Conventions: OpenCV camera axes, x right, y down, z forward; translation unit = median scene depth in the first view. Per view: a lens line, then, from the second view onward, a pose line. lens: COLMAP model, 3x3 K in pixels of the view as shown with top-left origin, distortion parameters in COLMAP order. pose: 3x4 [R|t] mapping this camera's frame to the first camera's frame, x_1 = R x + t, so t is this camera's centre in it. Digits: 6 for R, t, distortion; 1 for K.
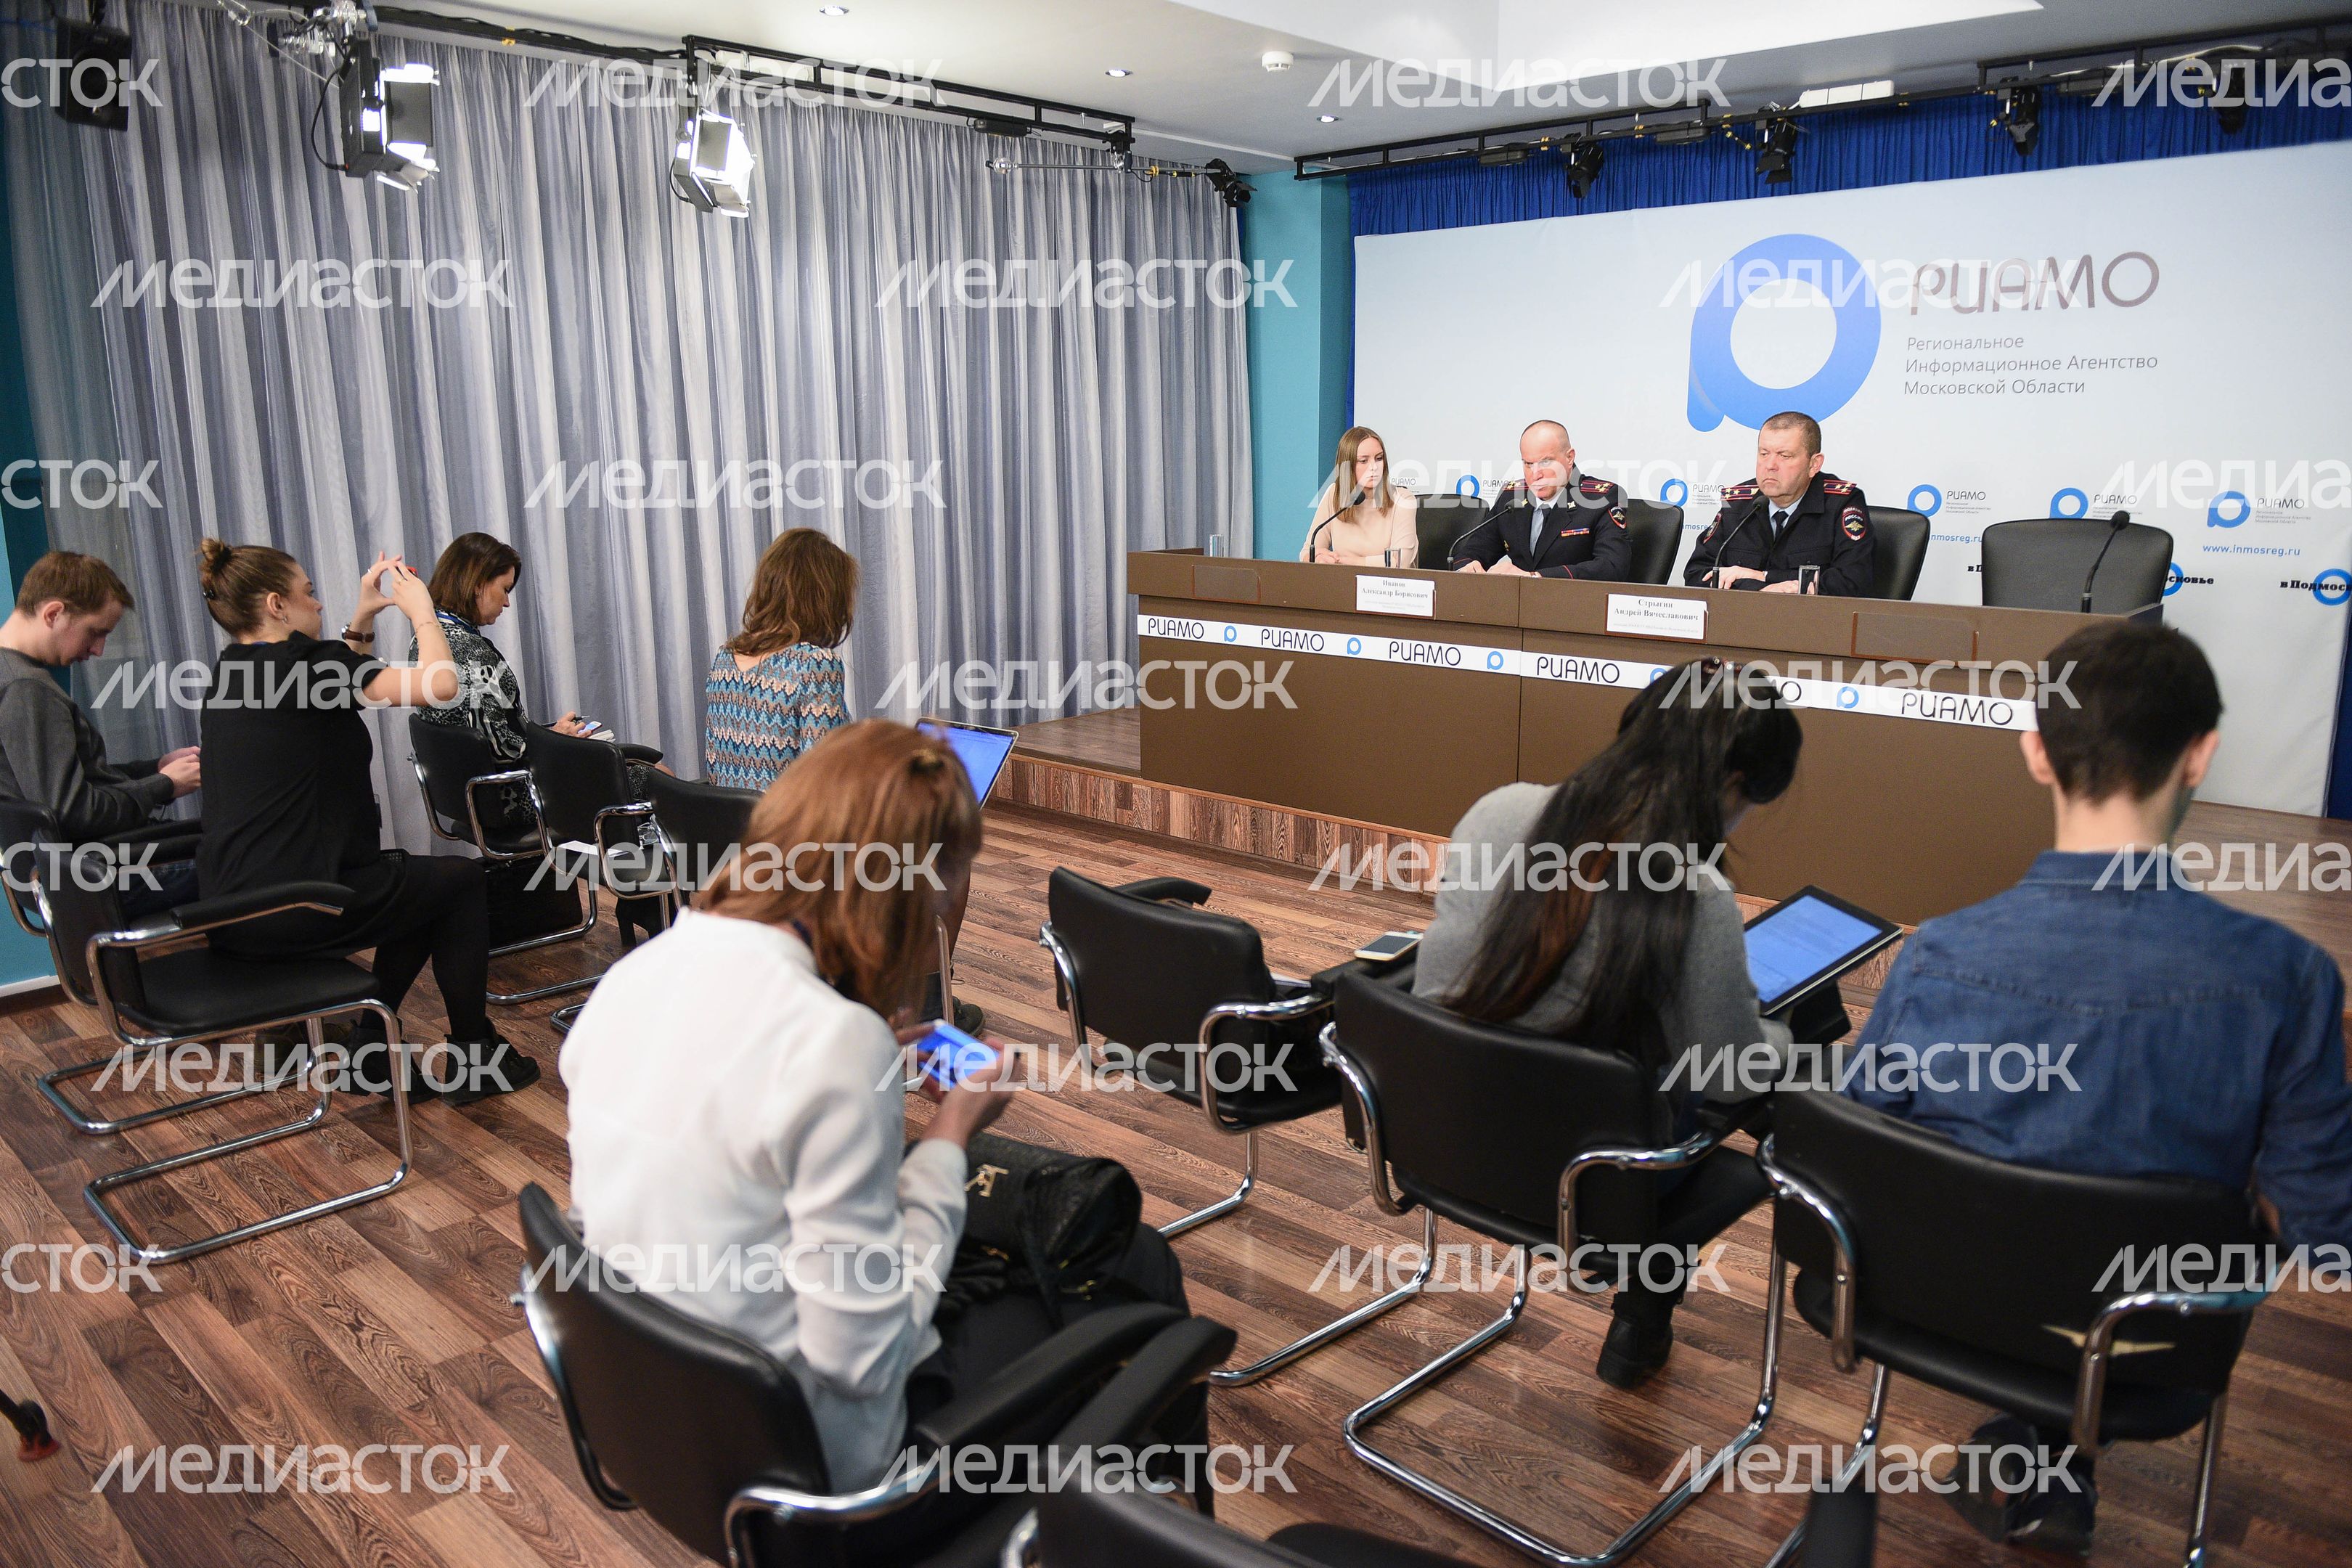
lens RADIAL K [[1638.1, 0, 1179.5], [0, 1638.1, 792.0], [0, 0, 1]] dist [-0.047863, 0.008830]
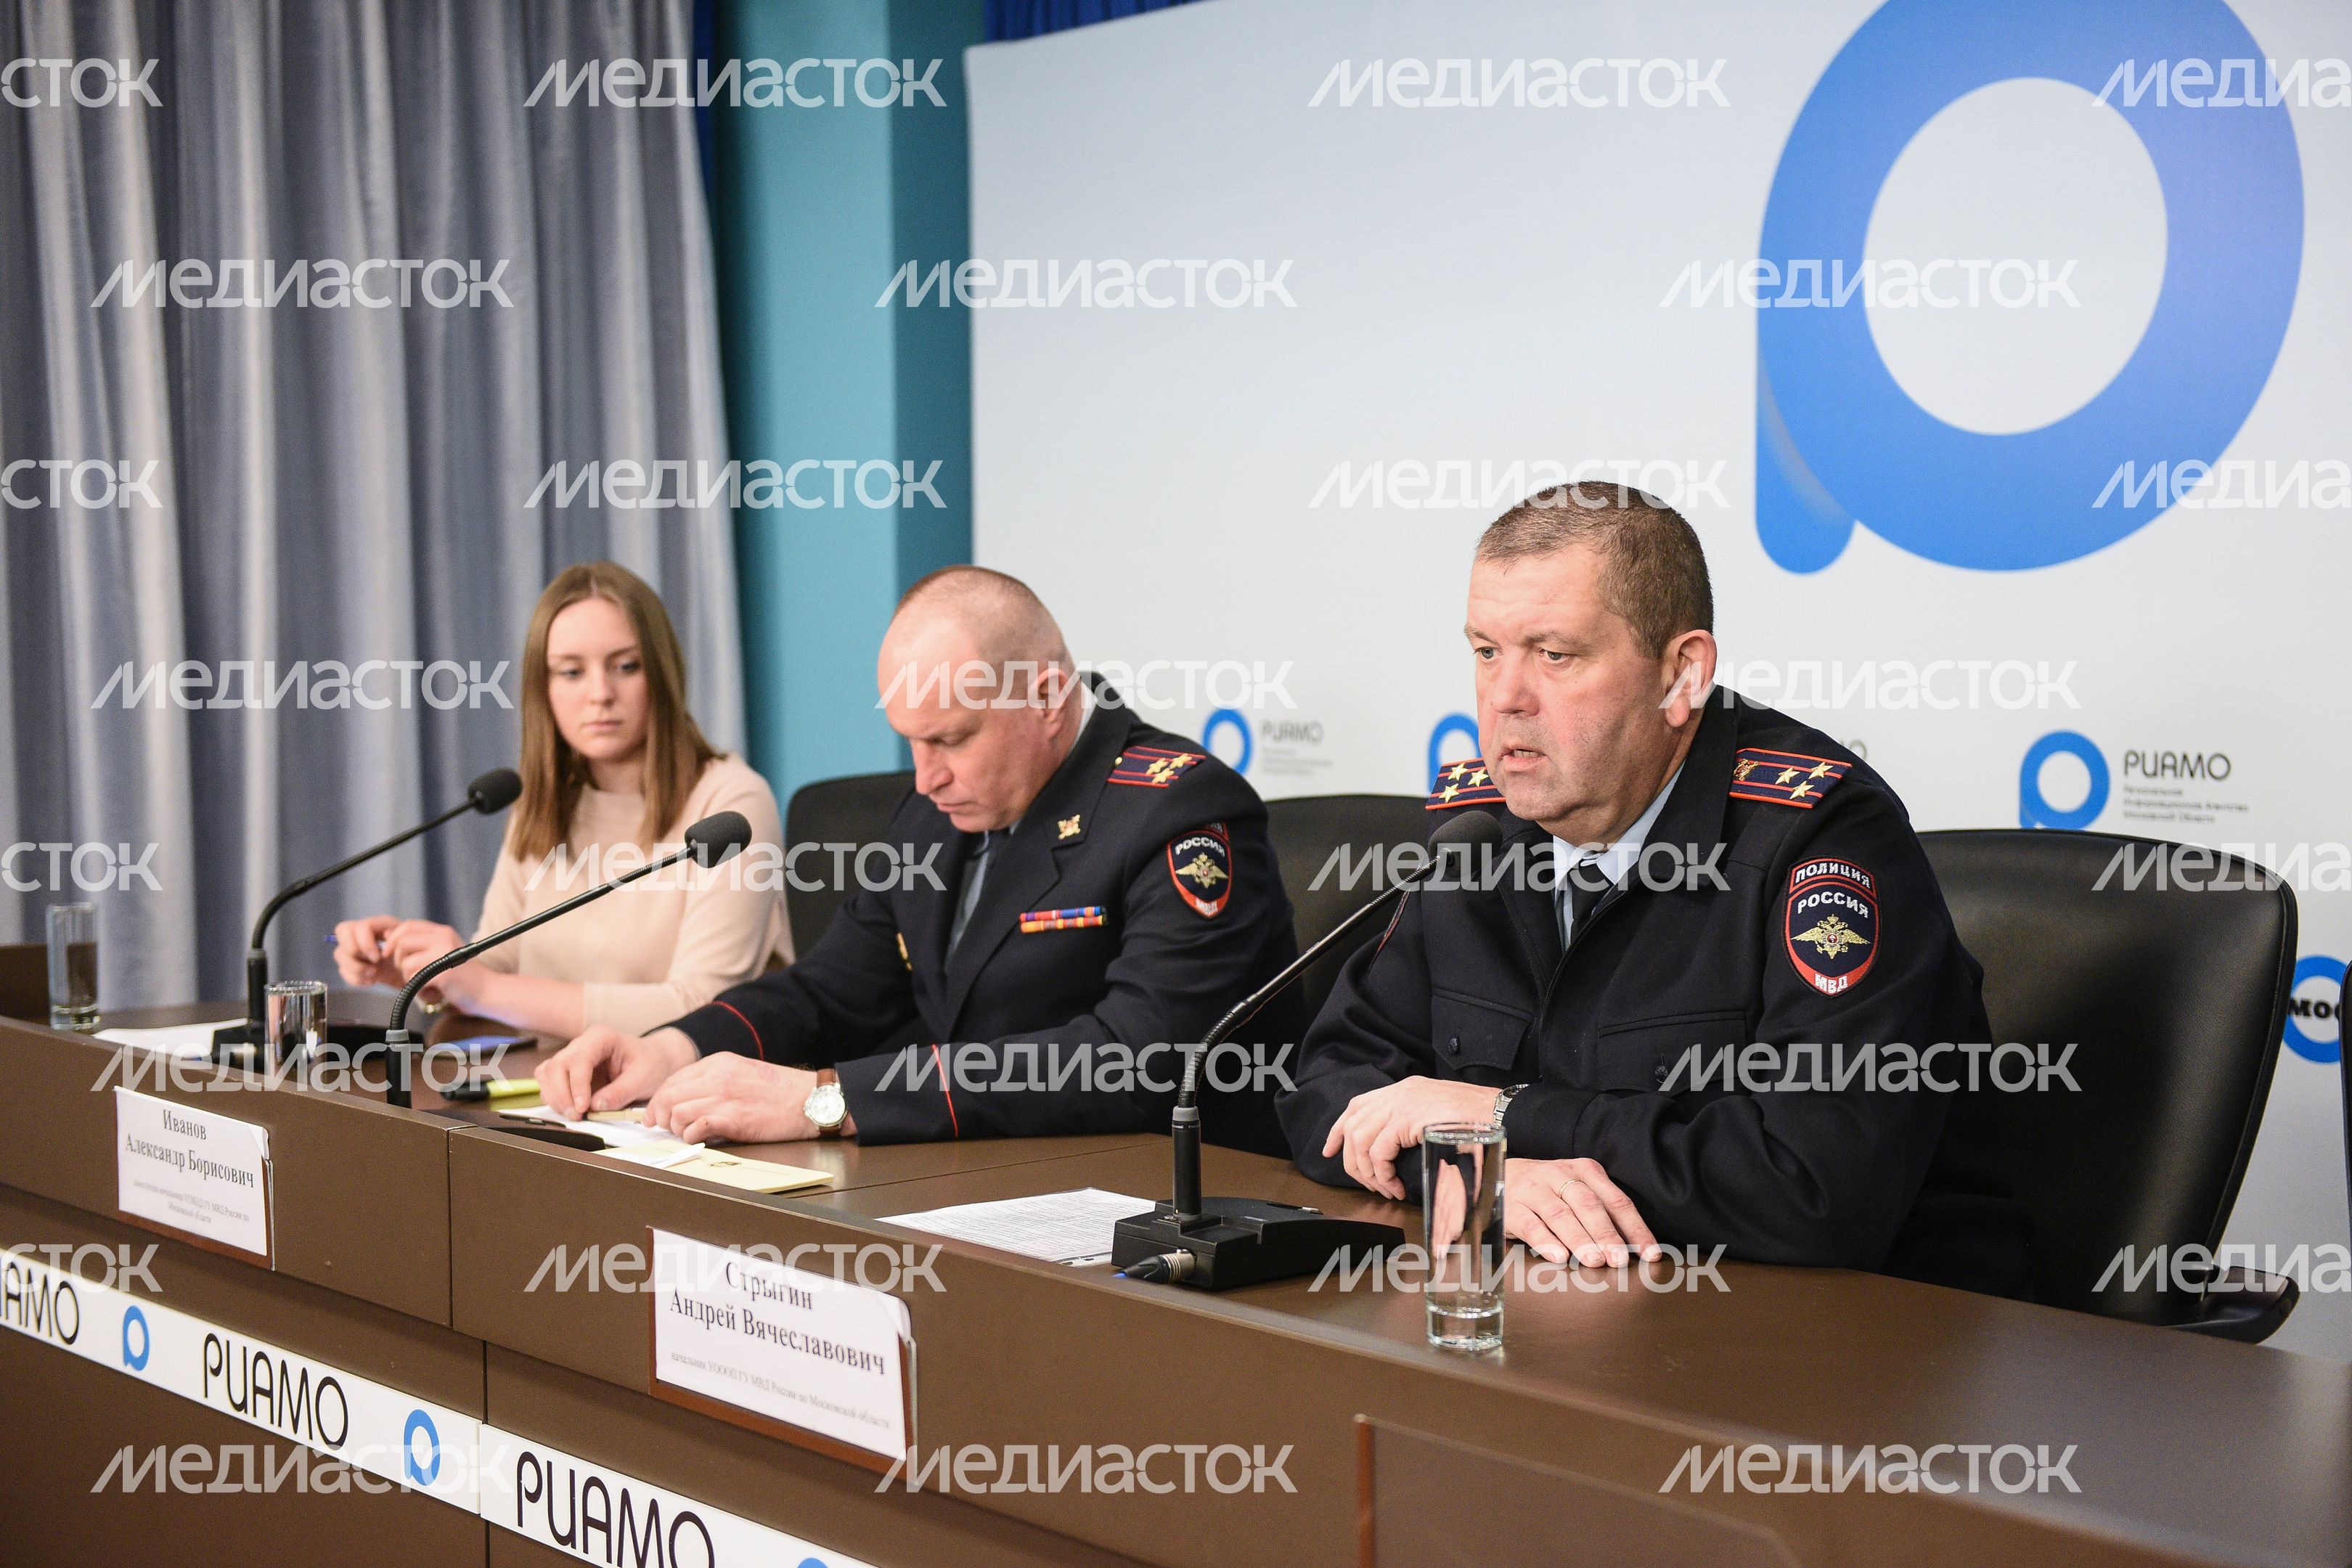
lens RADIAL K [[3348.8, 0, 1183.1], [0, 3348.8, 806.0], [0, 0, 1]] dist [0.034214, 0.010539]
pose [[0.993167, 0.005405, -0.116573, 0.344697], [-0.023122, 0.988238, -0.151165, -0.095253], [0.114384, 0.152828, 0.981611, 0.445334]]
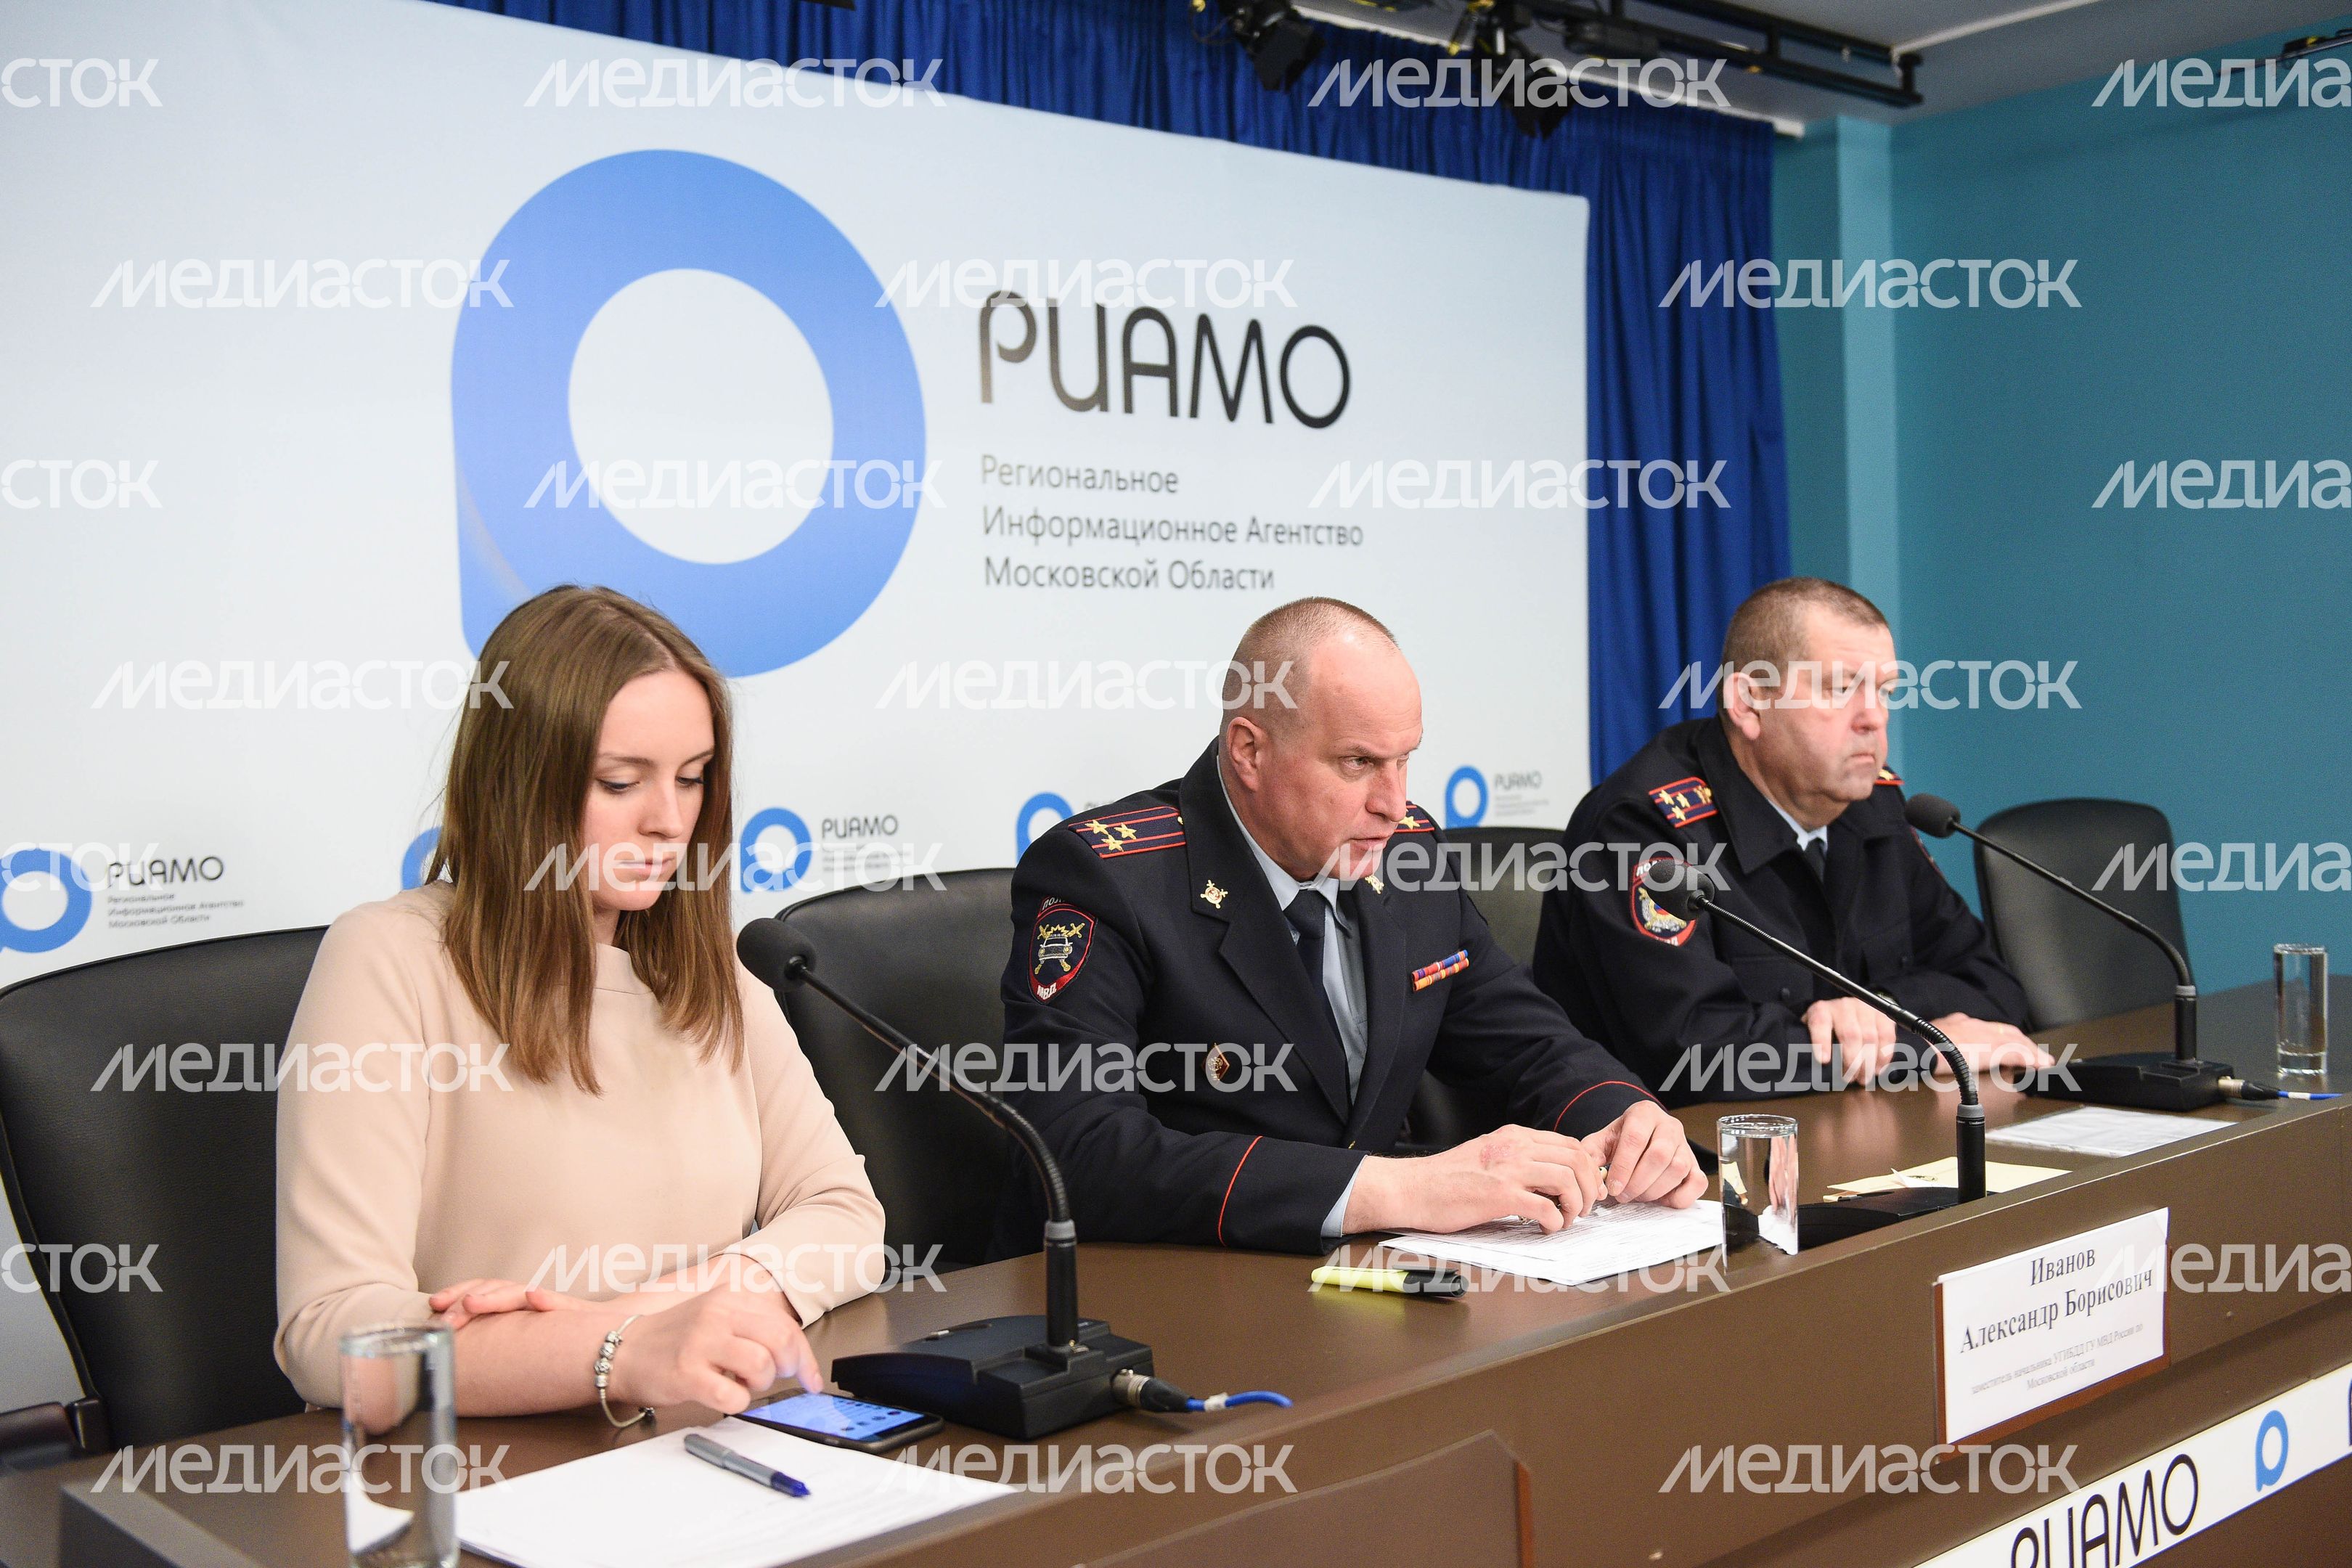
lens RADIAL K [[2383.5, 0, 1169.1], [0, 2383.5, 784.1], [0, 0, 1]] dist [0.023090, 0.005704]
pose [[0.105632, -0.027024, 0.994038, -0.187190], [0.243987, 0.969778, 0.000437, -0.209015], [-0.964008, 0.242486, 0.109033, 1.019415]]
